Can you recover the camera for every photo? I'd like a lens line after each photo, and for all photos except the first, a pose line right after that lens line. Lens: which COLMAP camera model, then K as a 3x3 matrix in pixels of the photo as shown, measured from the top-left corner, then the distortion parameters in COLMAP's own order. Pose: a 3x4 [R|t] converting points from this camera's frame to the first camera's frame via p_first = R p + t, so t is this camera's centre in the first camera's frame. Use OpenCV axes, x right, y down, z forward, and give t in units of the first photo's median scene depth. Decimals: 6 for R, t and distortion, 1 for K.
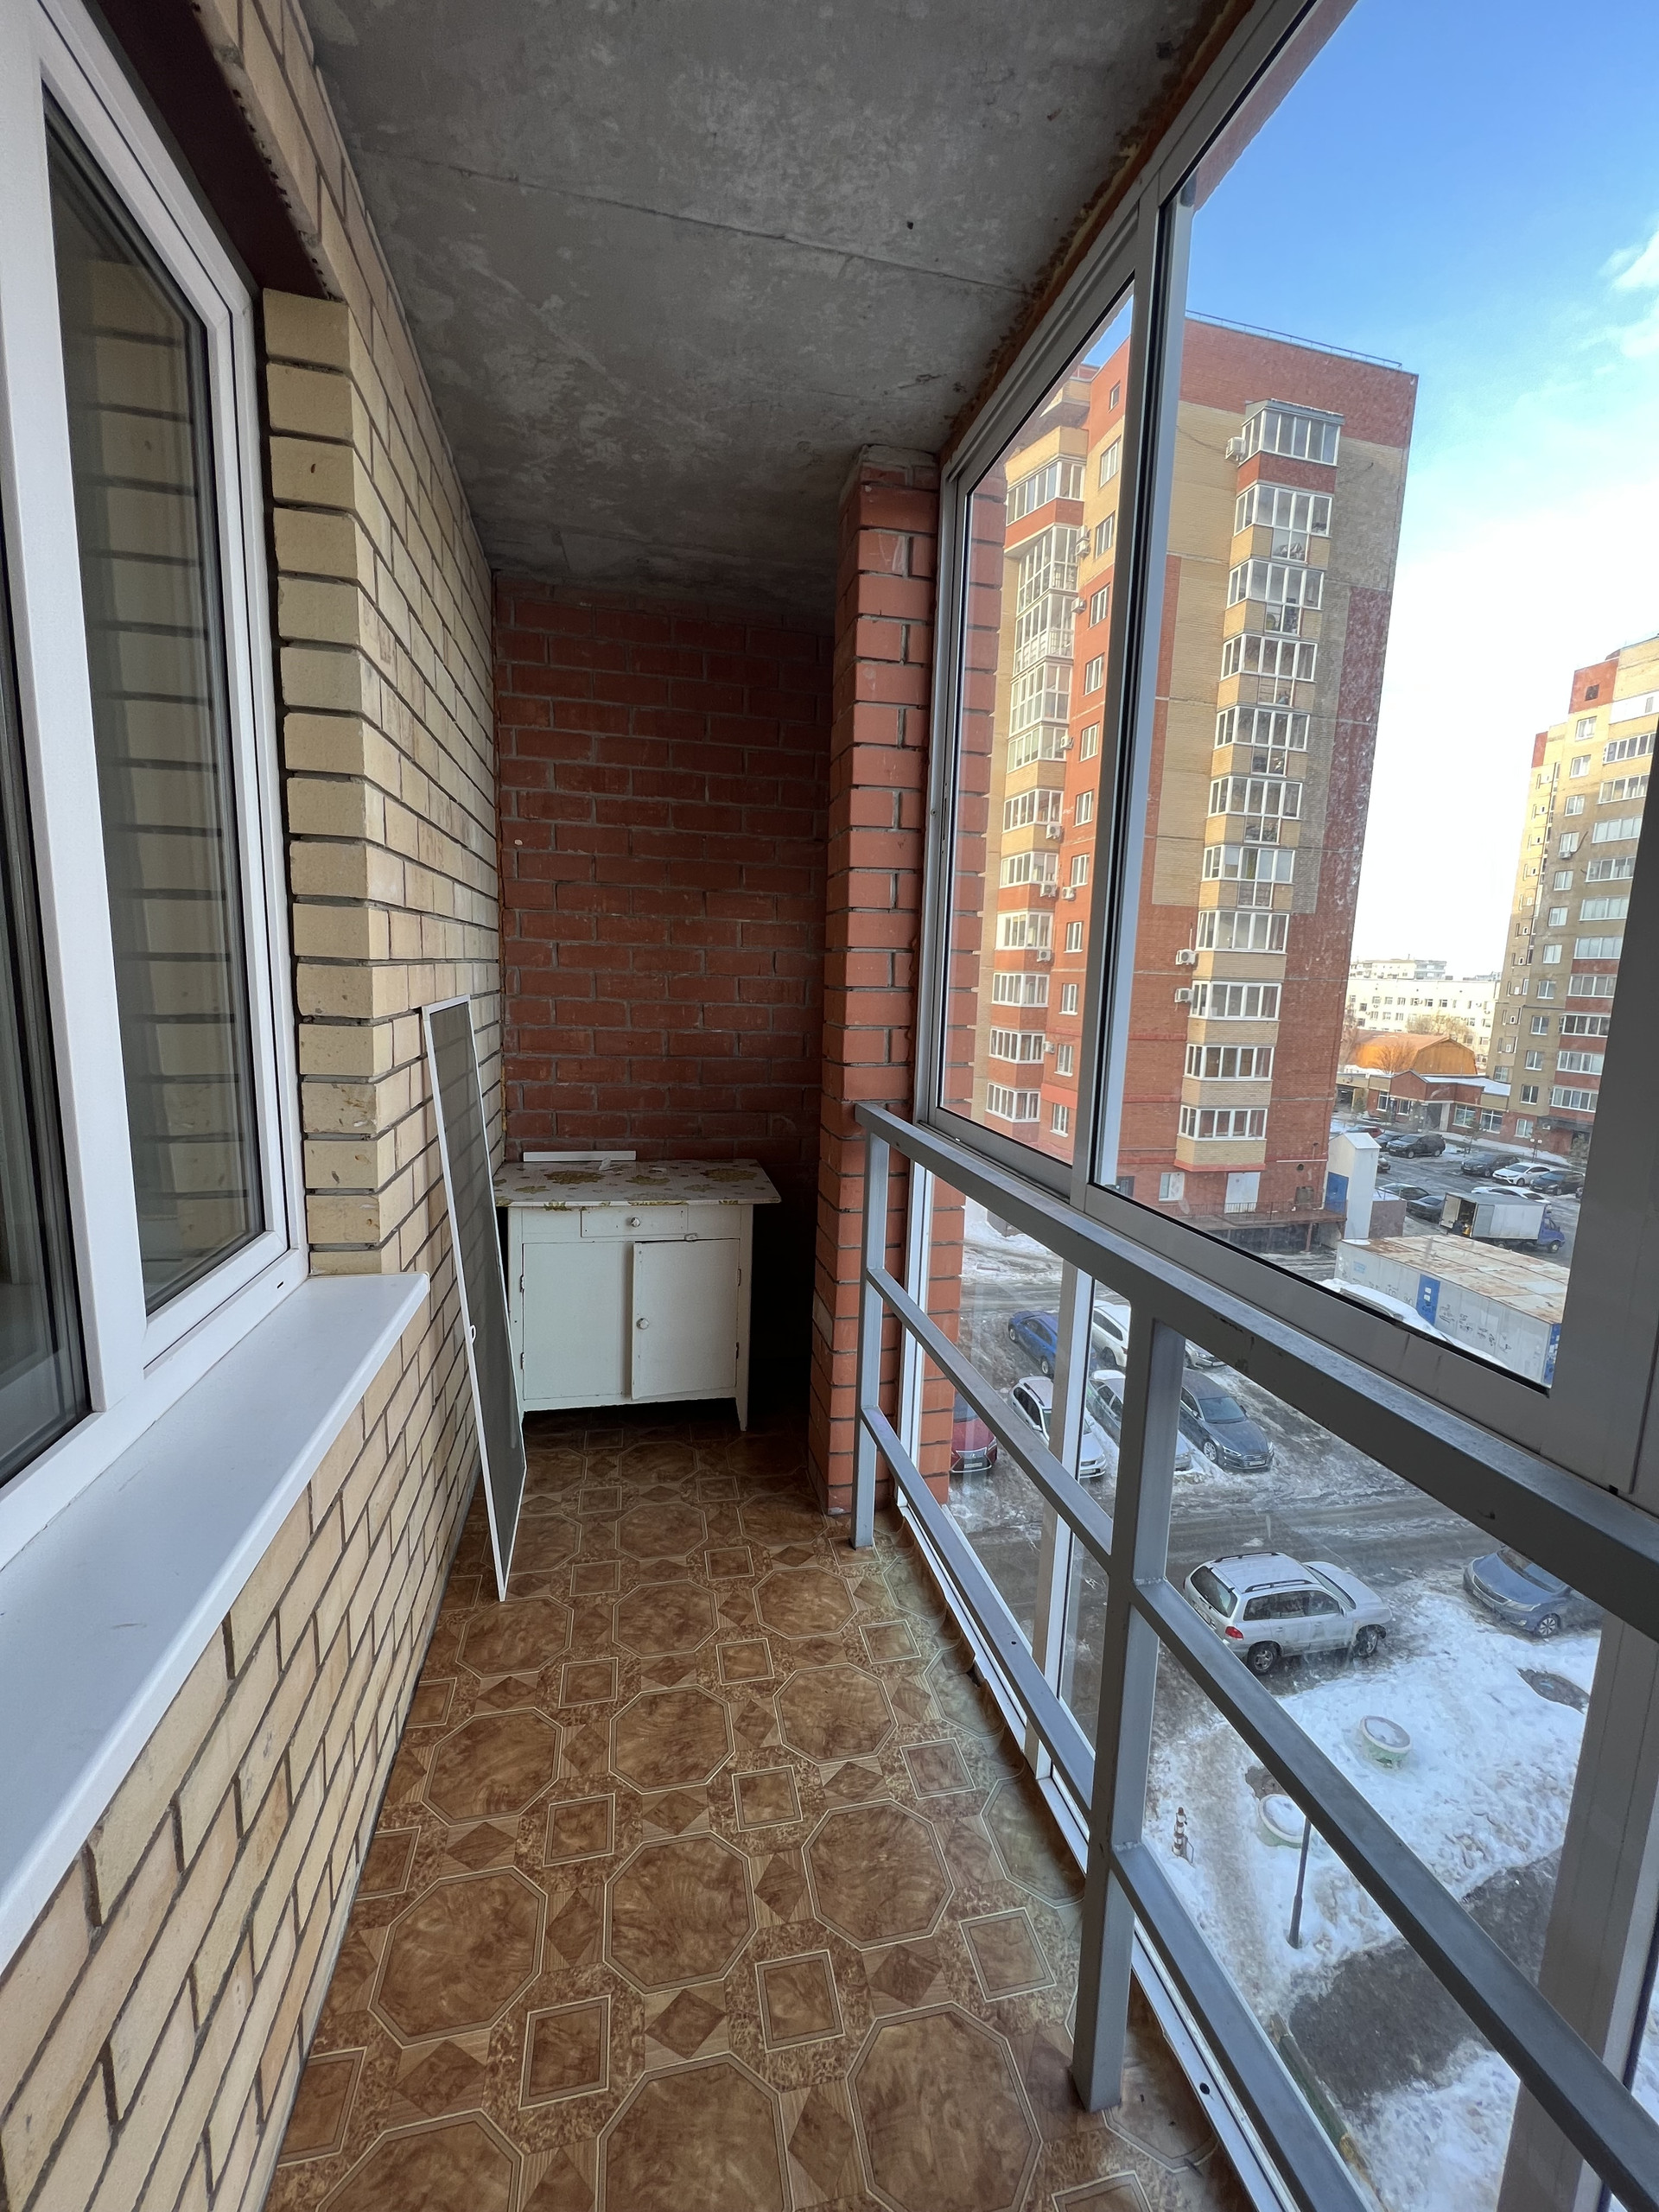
lens RADIAL K [[888.2, 0, 832.6], [0, 888.2, 1103.7], [0, 0, 1]] dist [-0.004347, 0.001201]
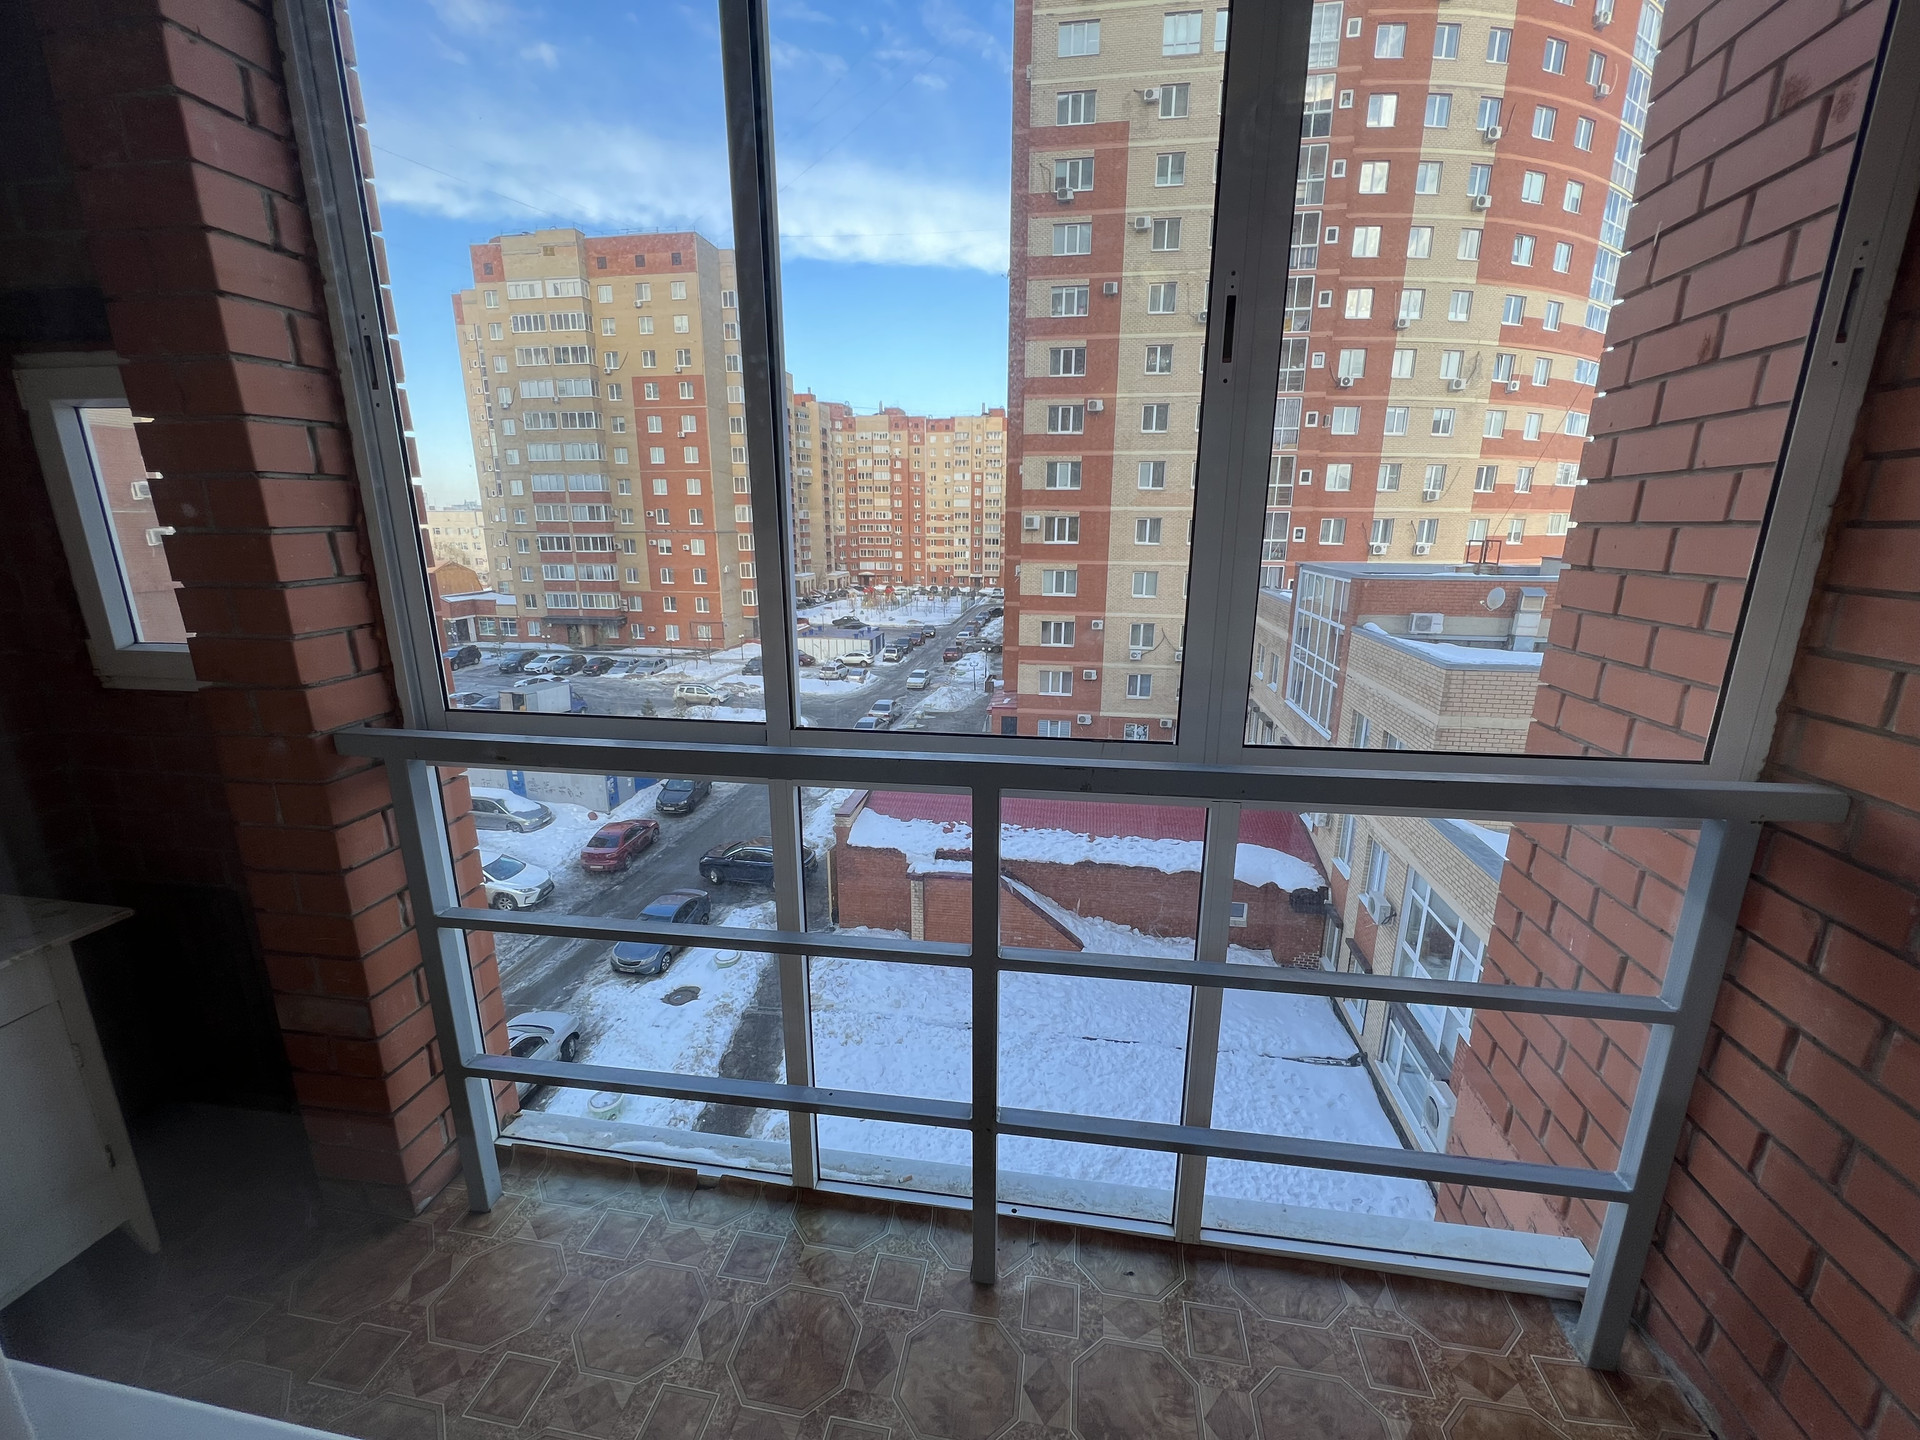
lens RADIAL K [[770.9, 0, 958.7], [0, 770.9, 718.6], [0, 0, 1]] dist [-0.004347, 0.001201]
pose [[0.371415, -0.261552, 0.890865, -0.019582], [0.146783, 0.963976, 0.221821, -0.004857], [-0.916791, 0.048377, 0.396427, 0.013240]]
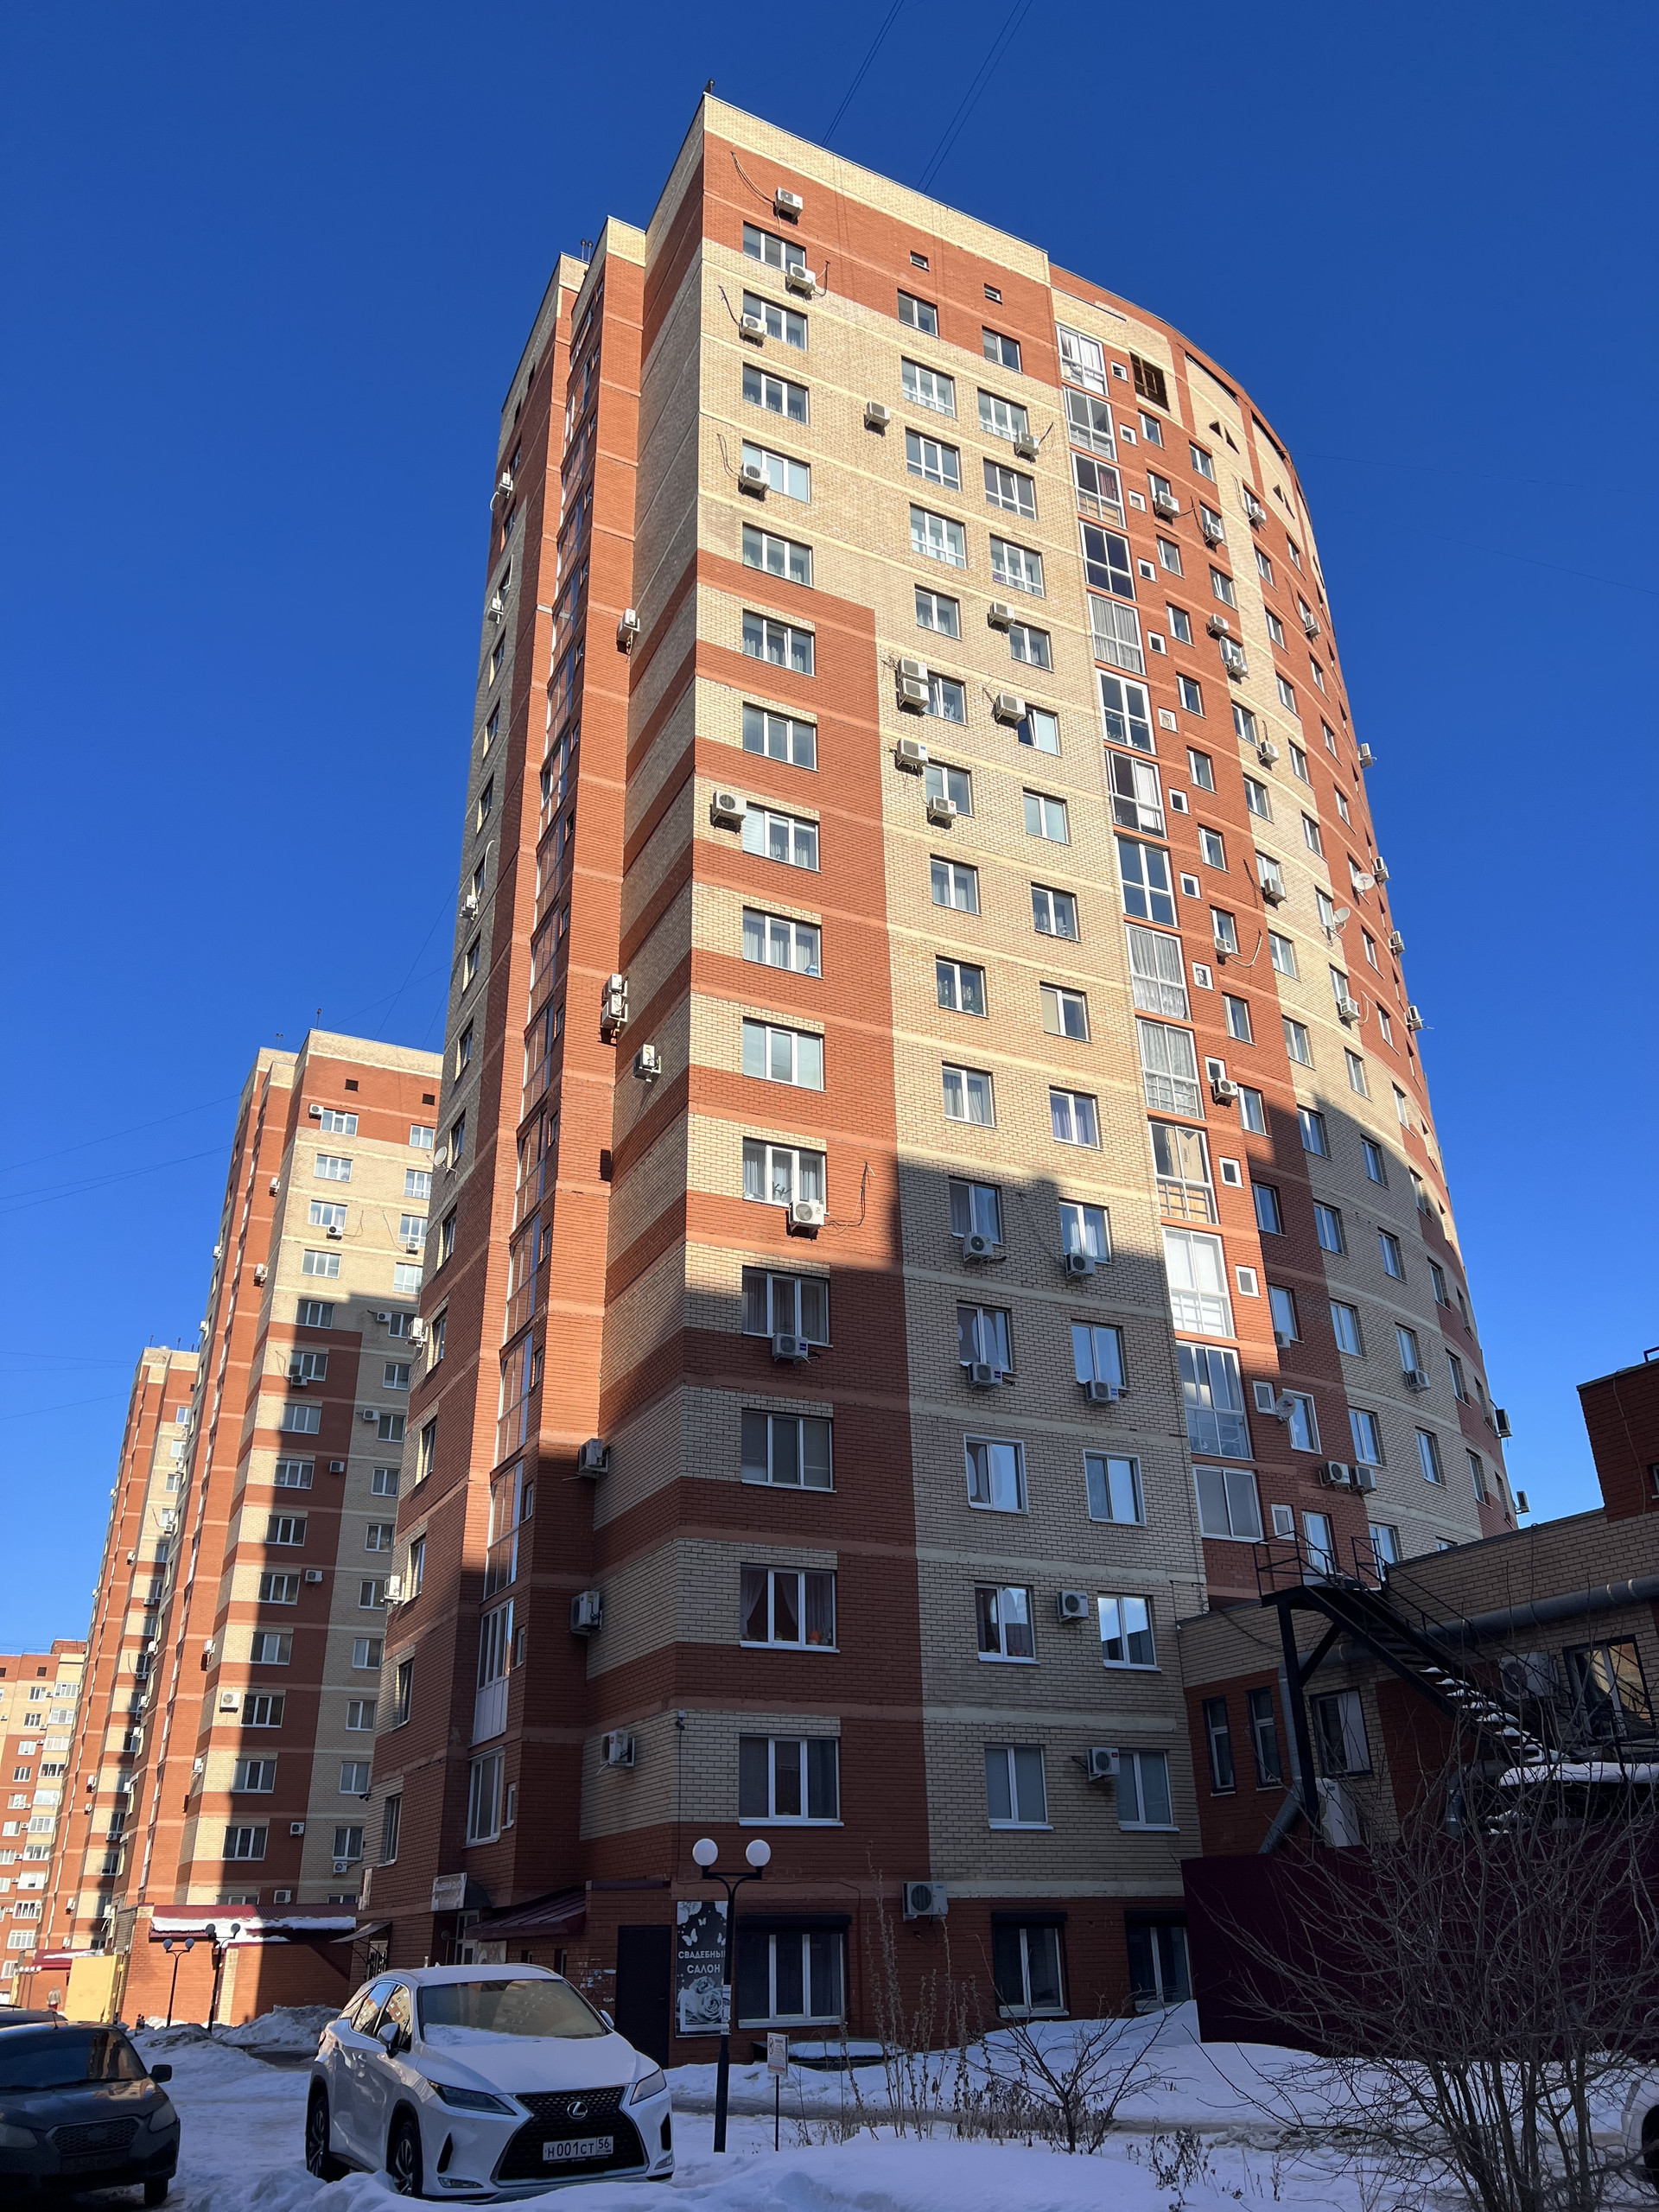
lens RADIAL K [[1657.0, 0, 830.2], [0, 1657.0, 1108.7], [0, 0, 1]] dist [0.029173, -0.001224]
pose [[-0.229469, 0.413907, 0.880923, -1.071825], [0.155390, 0.909044, -0.386643, 0.204460], [-0.960832, 0.048164, -0.272914, 0.138385]]
